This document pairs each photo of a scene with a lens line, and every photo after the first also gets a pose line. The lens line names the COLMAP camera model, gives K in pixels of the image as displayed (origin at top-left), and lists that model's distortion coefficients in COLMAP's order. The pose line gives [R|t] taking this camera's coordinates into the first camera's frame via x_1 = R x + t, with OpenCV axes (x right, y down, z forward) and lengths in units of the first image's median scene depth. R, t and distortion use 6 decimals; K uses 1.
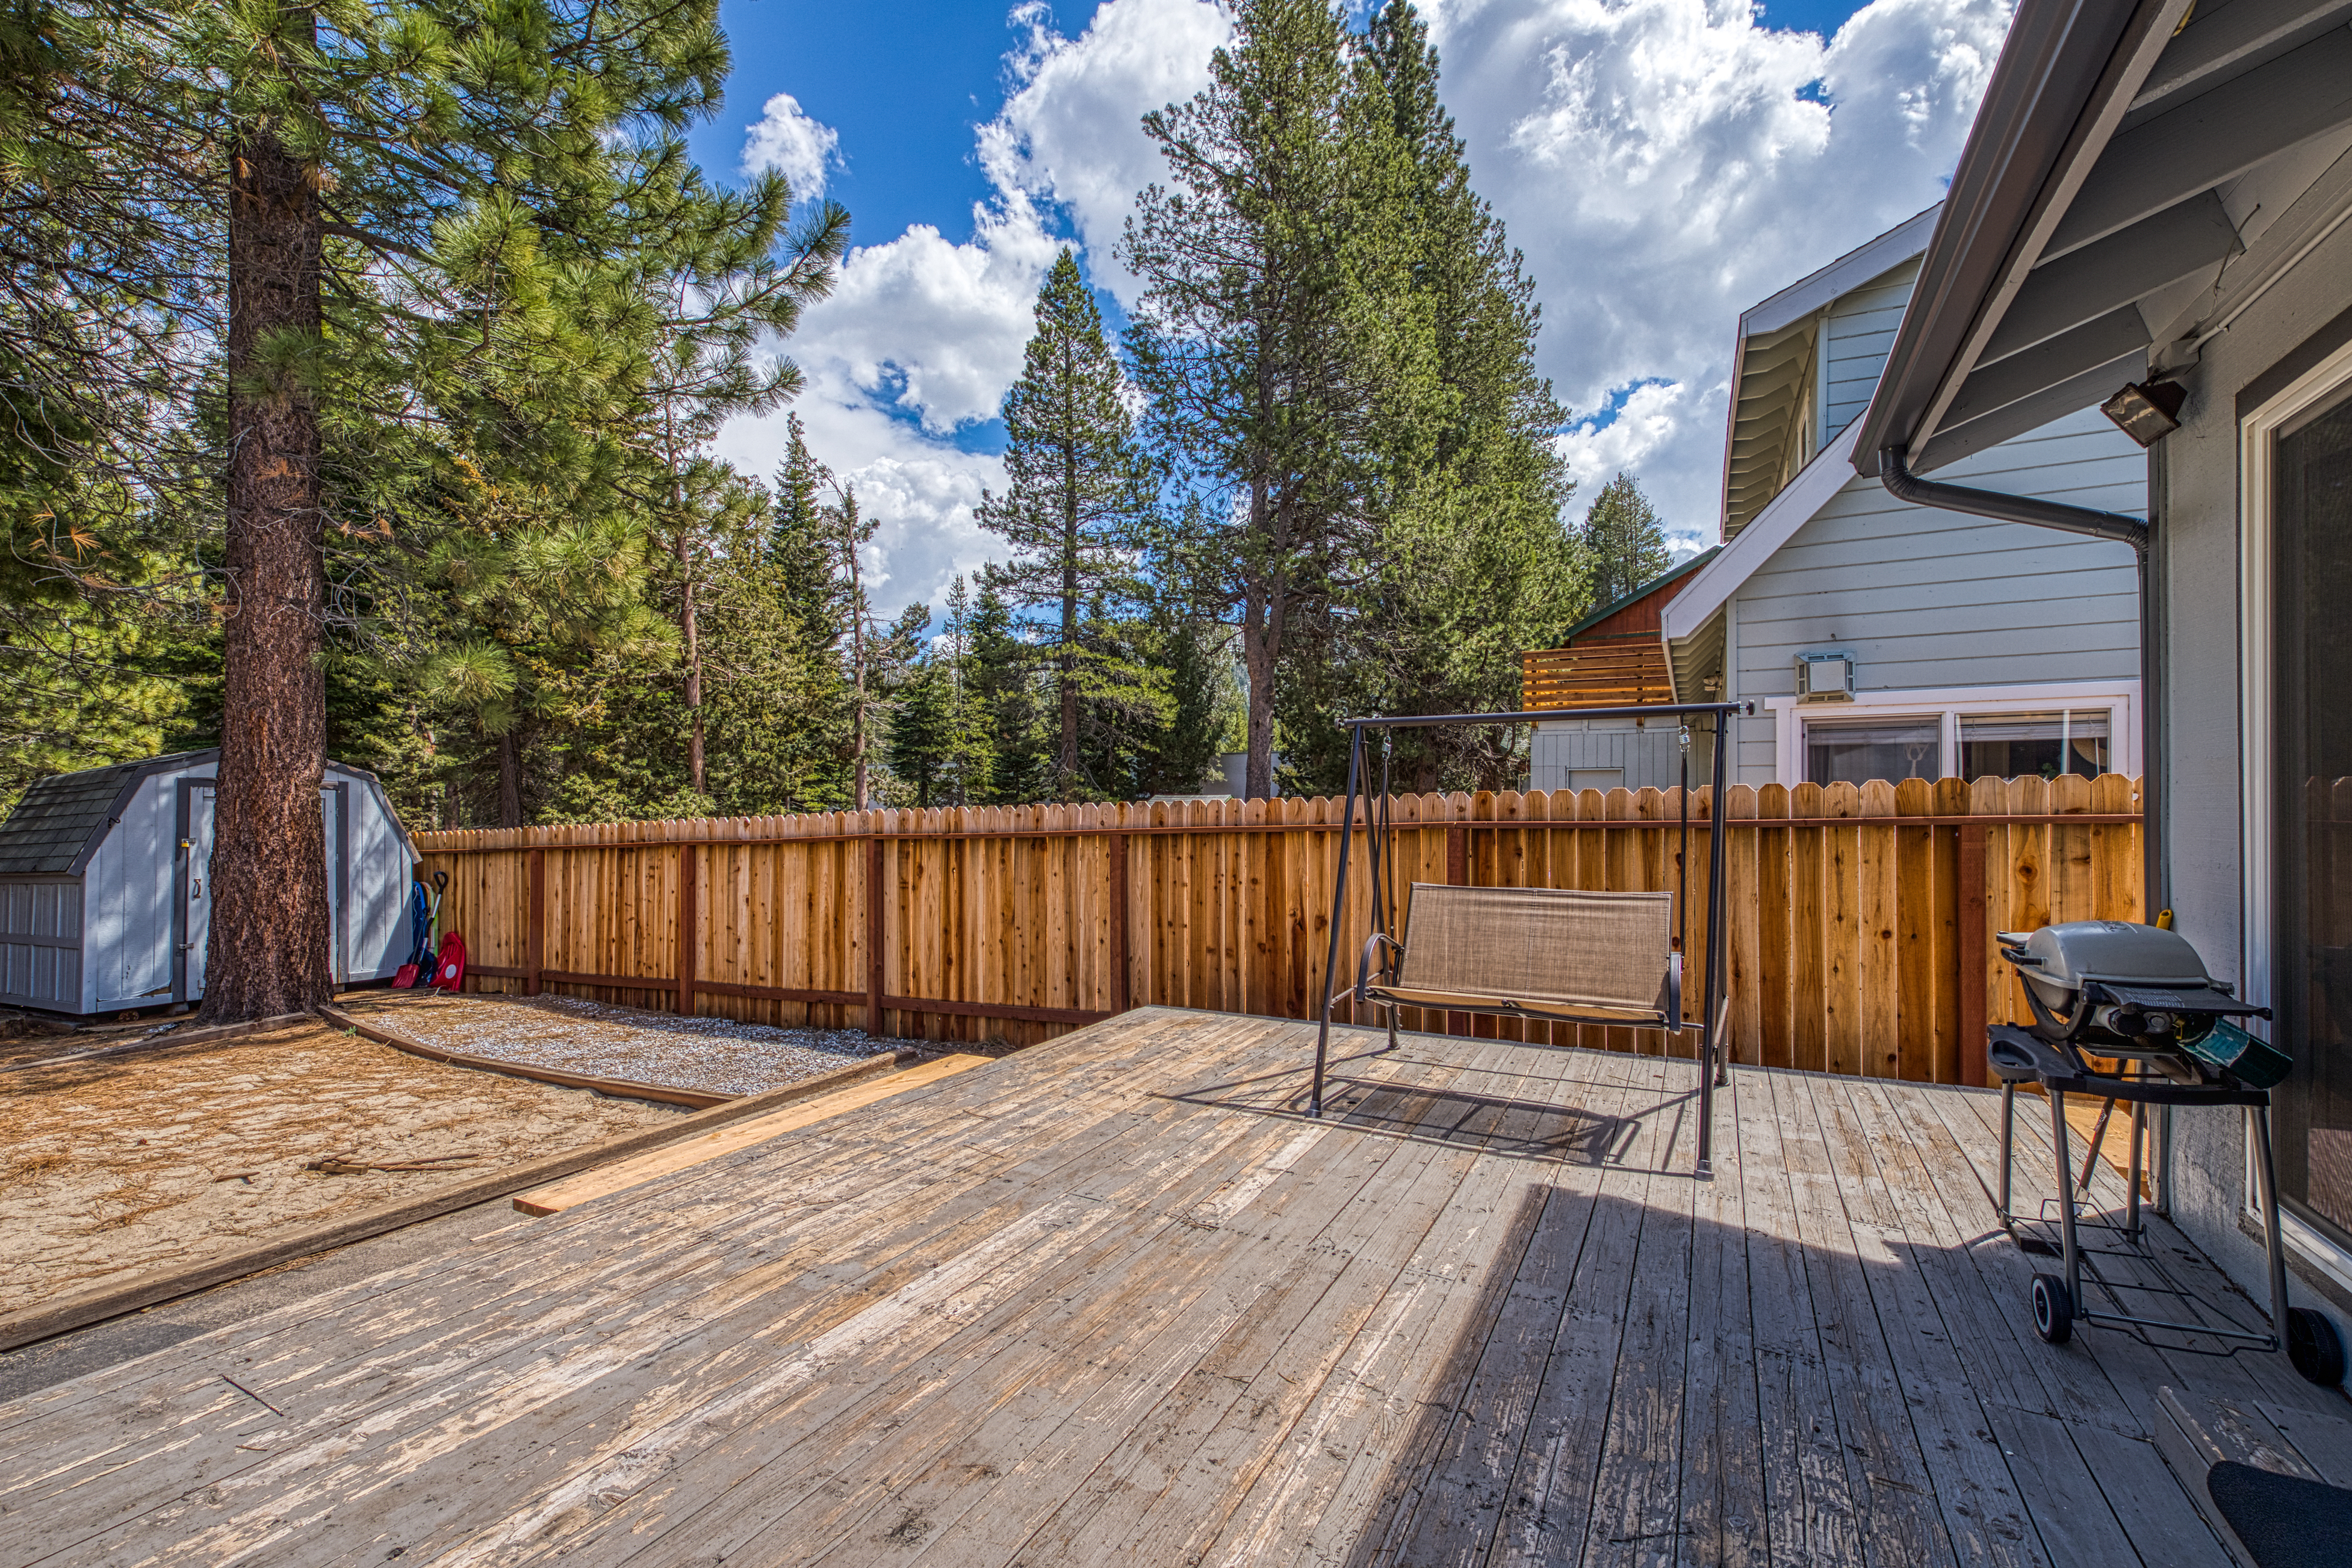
lens RADIAL K [[1001.7, 0, 1176.0], [0, 1001.7, 784.0], [0, 0, 1]] dist [0.001427, -0.004518]
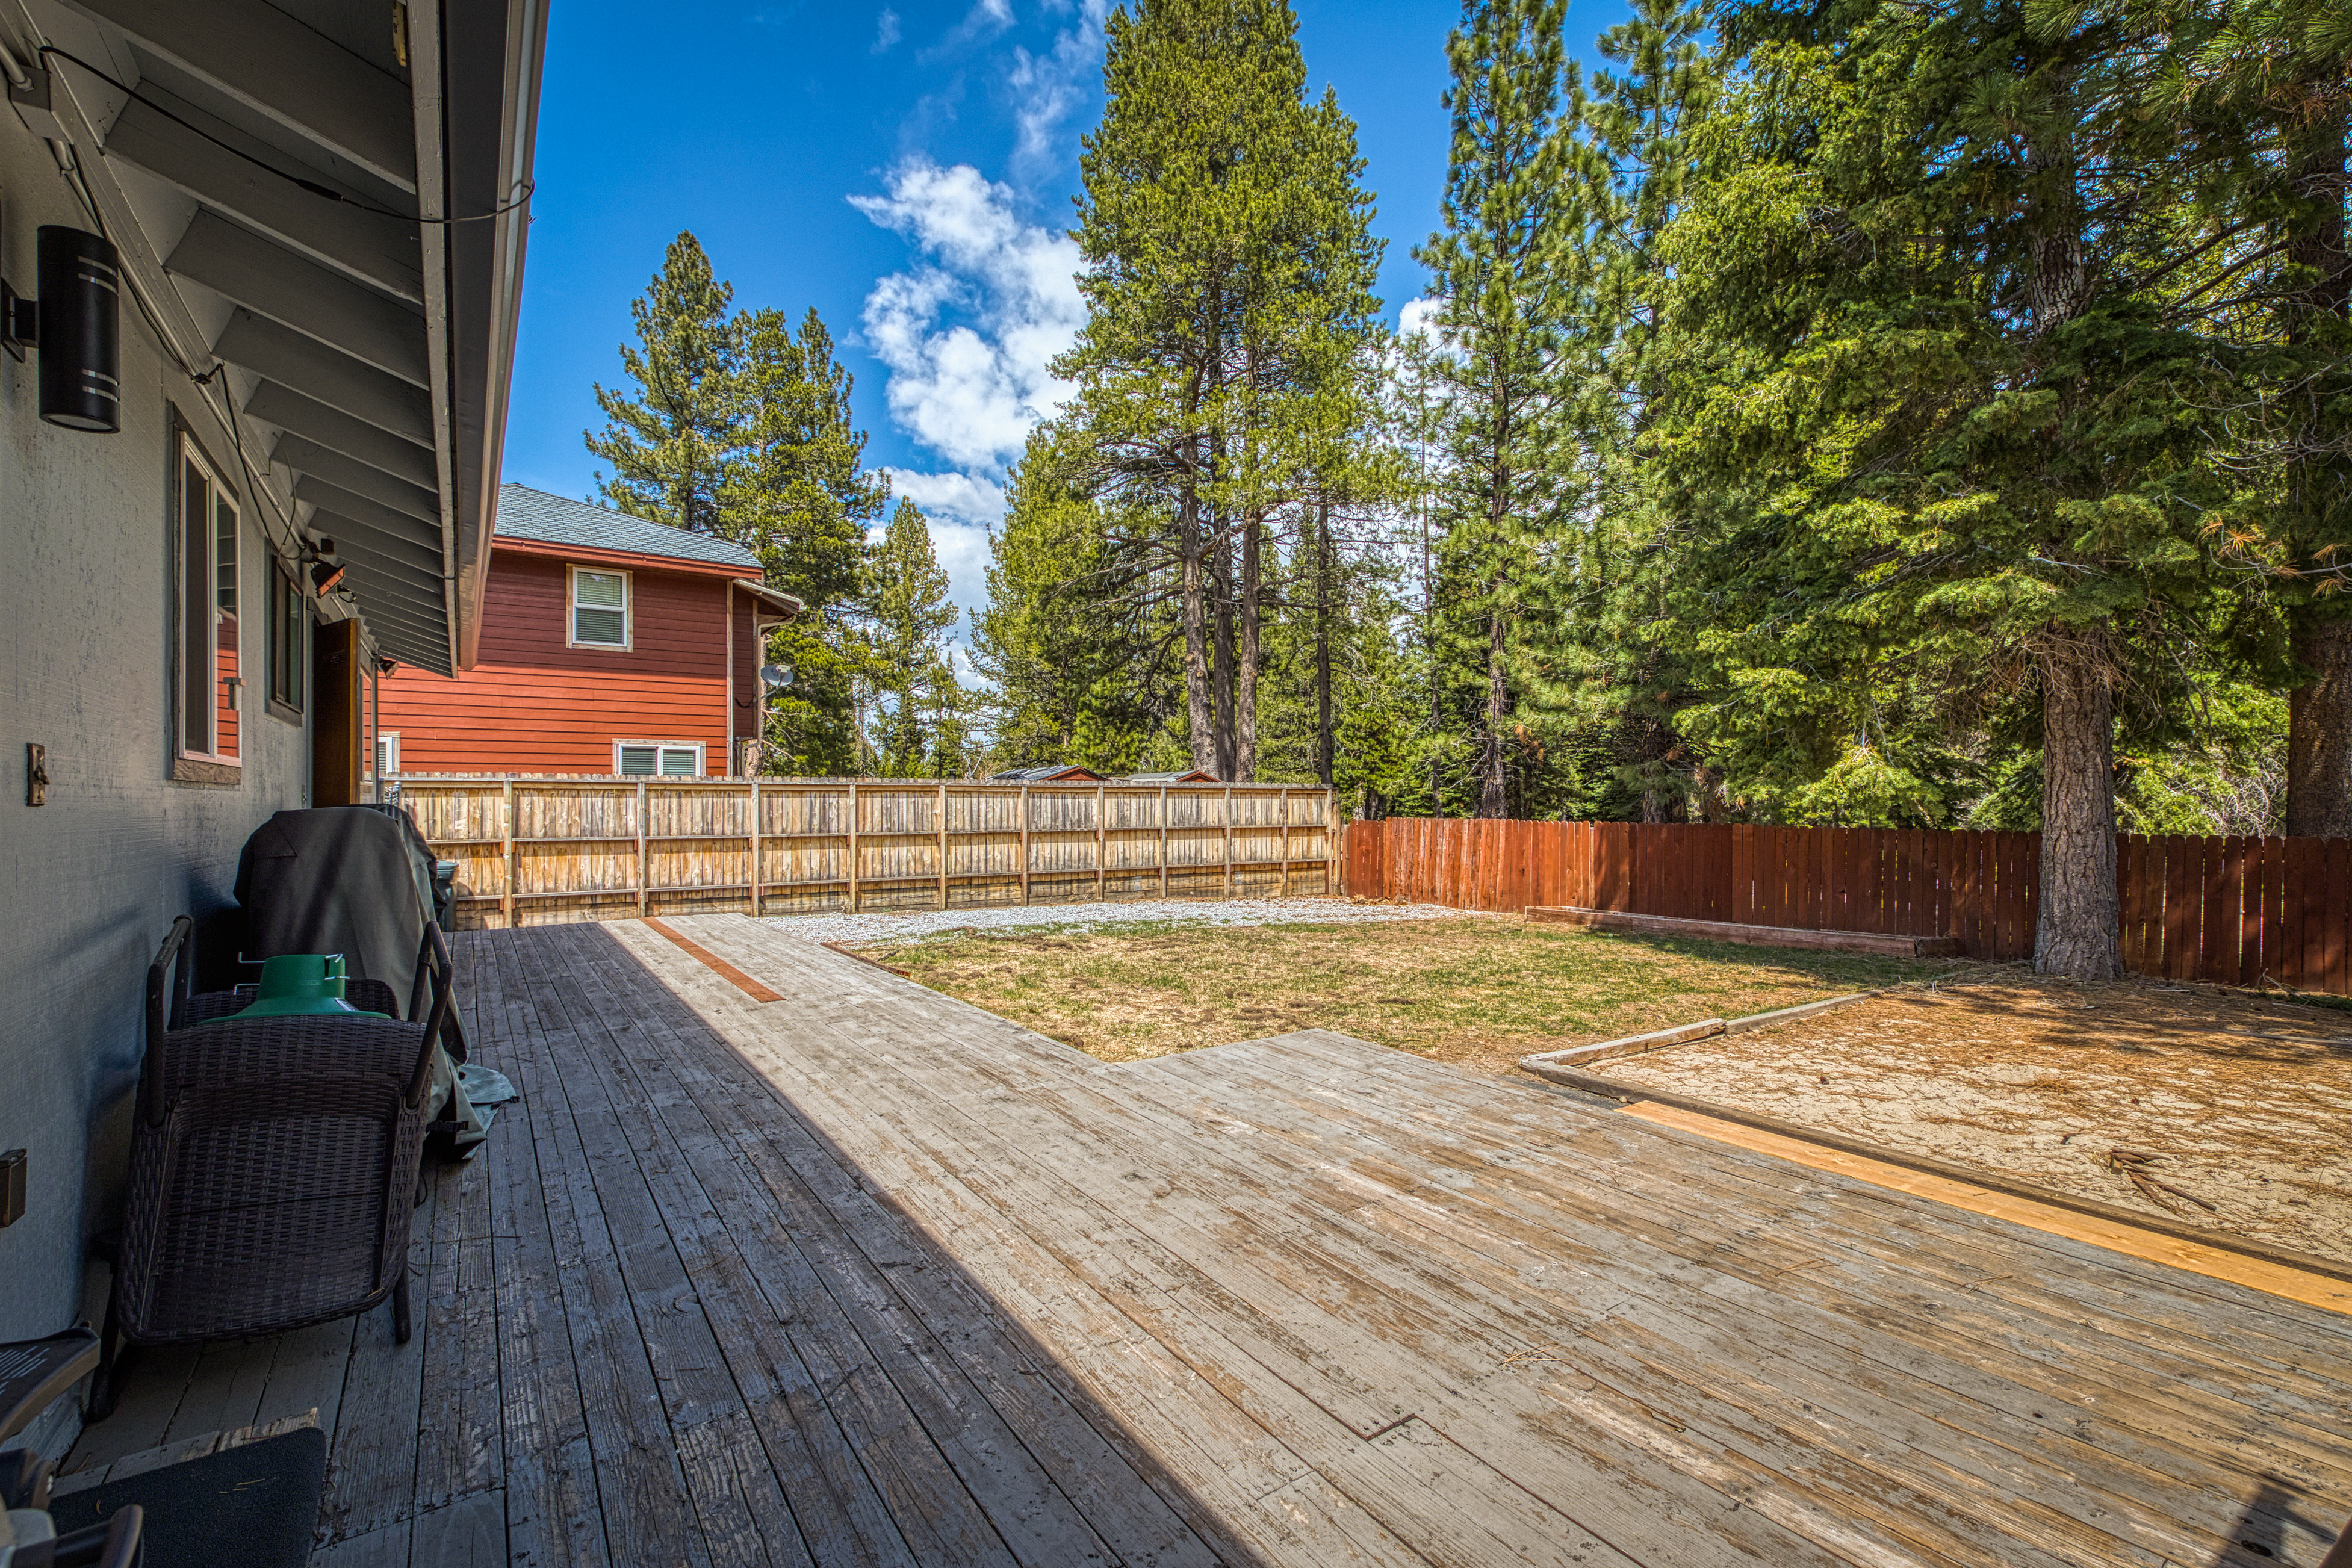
lens RADIAL K [[1001.7, 0, 1176.0], [0, 1001.7, 784.0], [0, 0, 1]] dist [0.001427, -0.004518]
pose [[-0.449274, -0.004519, -0.893383, 0.481977], [0.021522, 0.999642, -0.015880, 0.011002], [0.893135, -0.026362, -0.449016, 0.670898]]
